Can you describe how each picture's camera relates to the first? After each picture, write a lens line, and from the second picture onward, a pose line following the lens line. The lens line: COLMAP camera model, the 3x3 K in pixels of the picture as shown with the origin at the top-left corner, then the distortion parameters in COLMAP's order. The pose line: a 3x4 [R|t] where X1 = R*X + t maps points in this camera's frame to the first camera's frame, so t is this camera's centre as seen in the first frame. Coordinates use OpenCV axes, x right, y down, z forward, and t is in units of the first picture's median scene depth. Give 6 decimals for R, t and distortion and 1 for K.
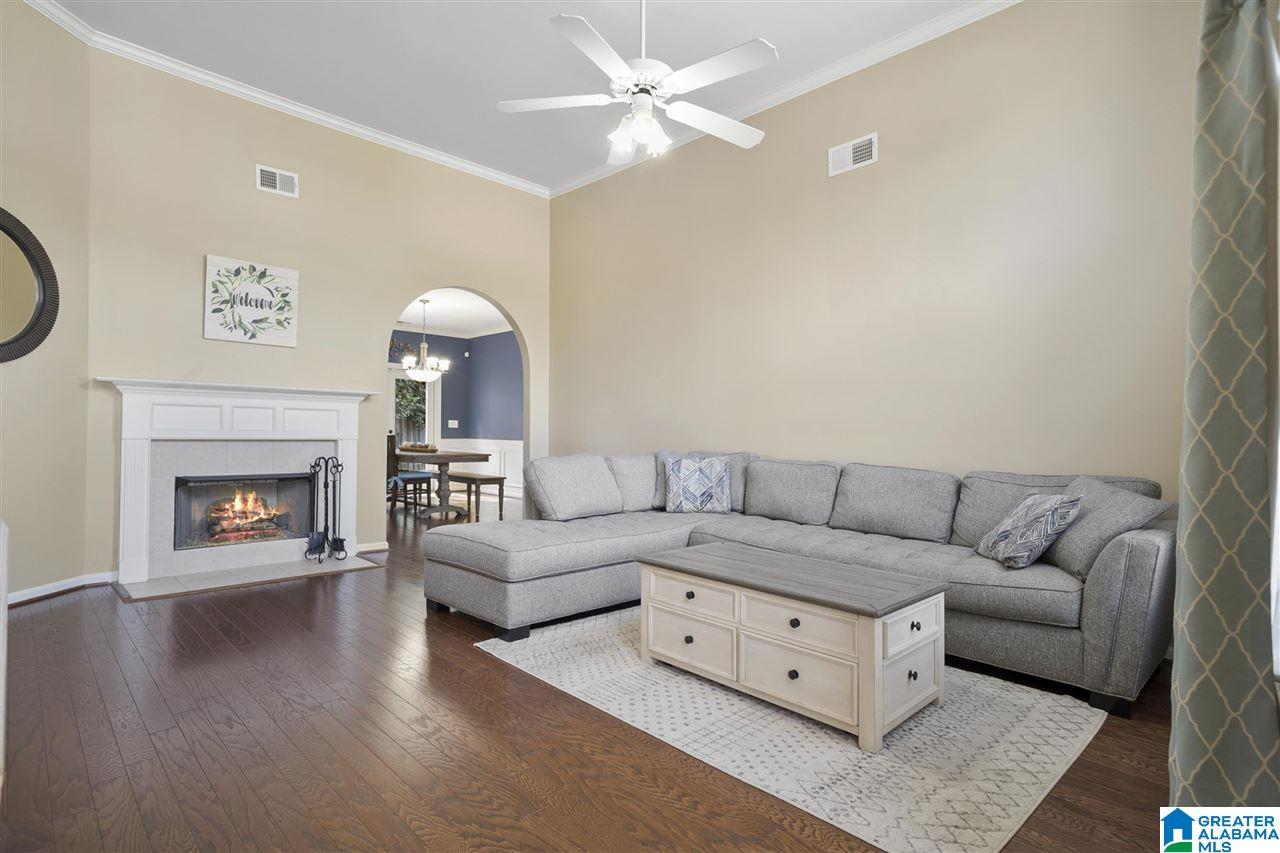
lens RADIAL K [[667.5, 0, 640.0], [0, 667.5, 426.5], [0, 0, 1]] dist [0.079714, 0.000003]
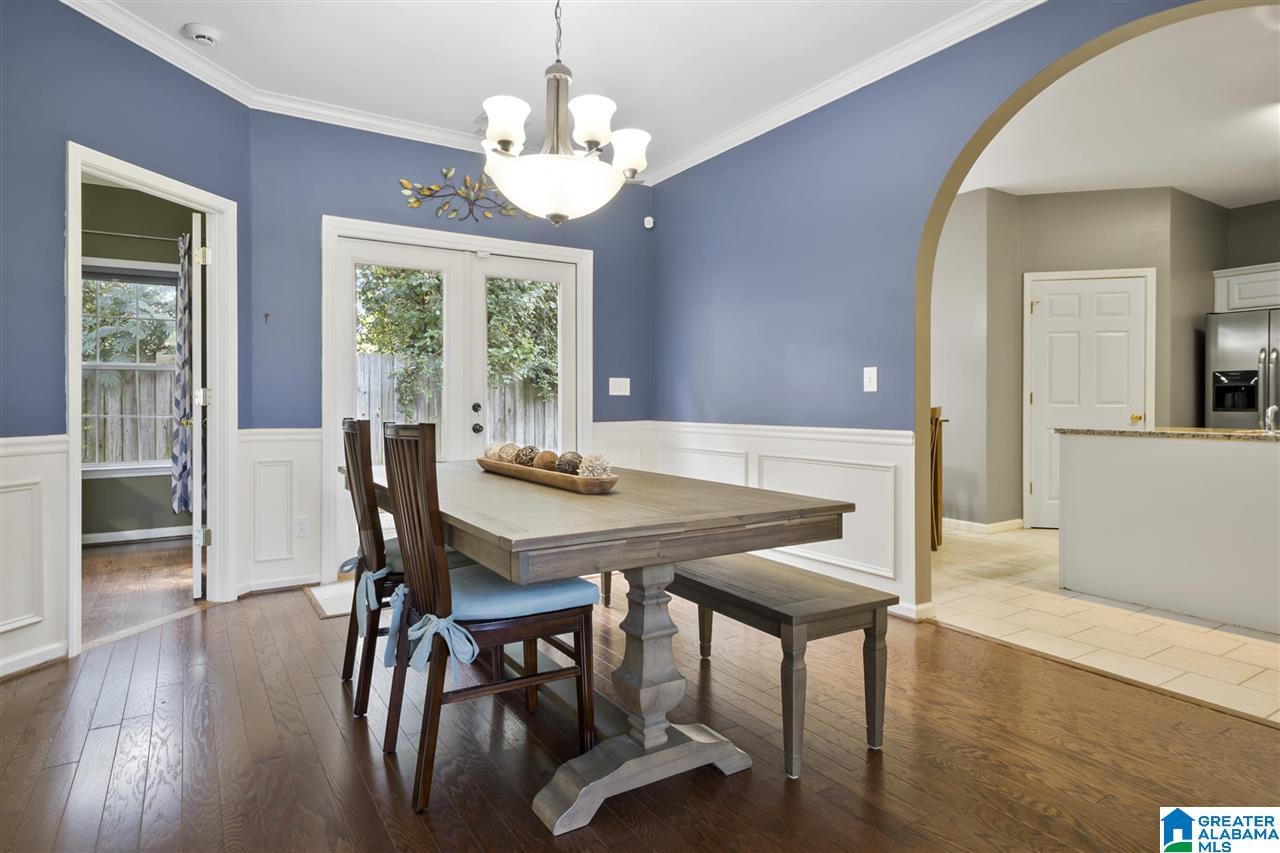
lens RADIAL K [[694.1, 0, 632.5], [0, 694.1, 407.1], [0, 0, 1]] dist [-0.001443, 0.000354]
pose [[0.981790, -0.011692, -0.189609, -0.389424], [0.014136, 0.999833, 0.011540, 0.008544], [0.189442, -0.014010, 0.981792, 1.187757]]
